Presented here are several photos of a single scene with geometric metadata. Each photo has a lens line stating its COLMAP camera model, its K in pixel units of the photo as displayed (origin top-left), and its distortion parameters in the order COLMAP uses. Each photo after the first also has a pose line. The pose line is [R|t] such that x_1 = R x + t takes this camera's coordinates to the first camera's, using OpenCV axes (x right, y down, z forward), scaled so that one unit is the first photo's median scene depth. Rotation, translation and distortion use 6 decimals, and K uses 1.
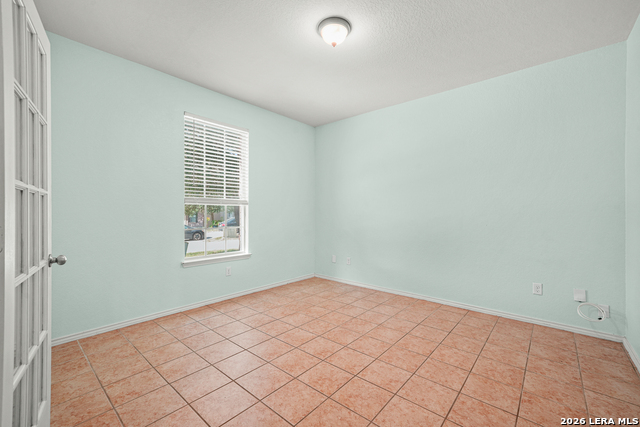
lens RADIAL K [[272.9, 0, 318.5], [0, 272.9, 213.9], [0, 0, 1]] dist [0.012044, 0.000325]
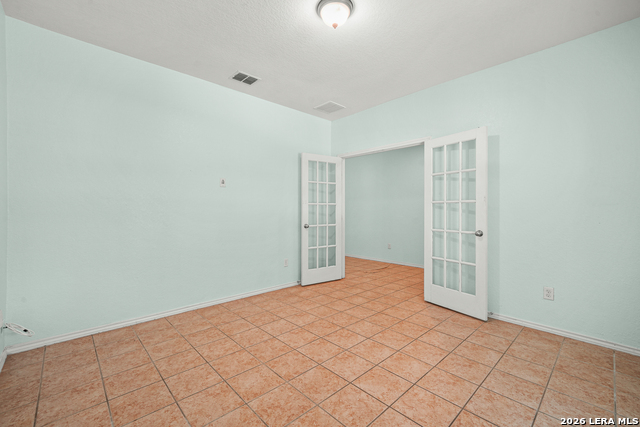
lens RADIAL K [[272.9, 0, 322.0], [0, 272.9, 211.3], [0, 0, 1]] dist [0.012044, 0.000325]
pose [[-0.995694, -0.003116, 0.092651, 0.012046], [-0.002427, 0.999969, 0.007553, -0.005262], [-0.092672, 0.007296, -0.995670, 1.771190]]
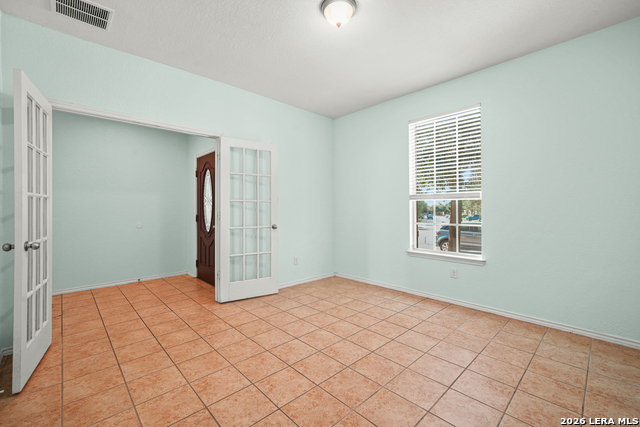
lens RADIAL K [[272.9, 0, 319.5], [0, 272.9, 212.2], [0, 0, 1]] dist [0.012044, 0.000325]
pose [[-0.098272, 0.010883, -0.995100, 0.896662], [-0.002287, 0.999935, 0.011162, -0.000675], [0.995157, 0.003373, -0.098241, 0.948876]]
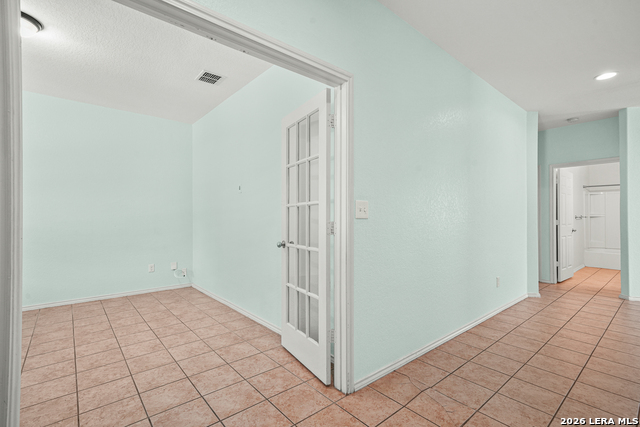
lens RADIAL K [[296.0, 0, 322.5], [0, 296.0, 214.2], [0, 0, 1]] dist [0.010772, 0.002115]
pose [[0.143907, 0.008057, 0.989558, -0.755141], [0.006606, 0.999937, -0.009102, 0.001884], [-0.989569, 0.007847, 0.143844, -0.166165]]
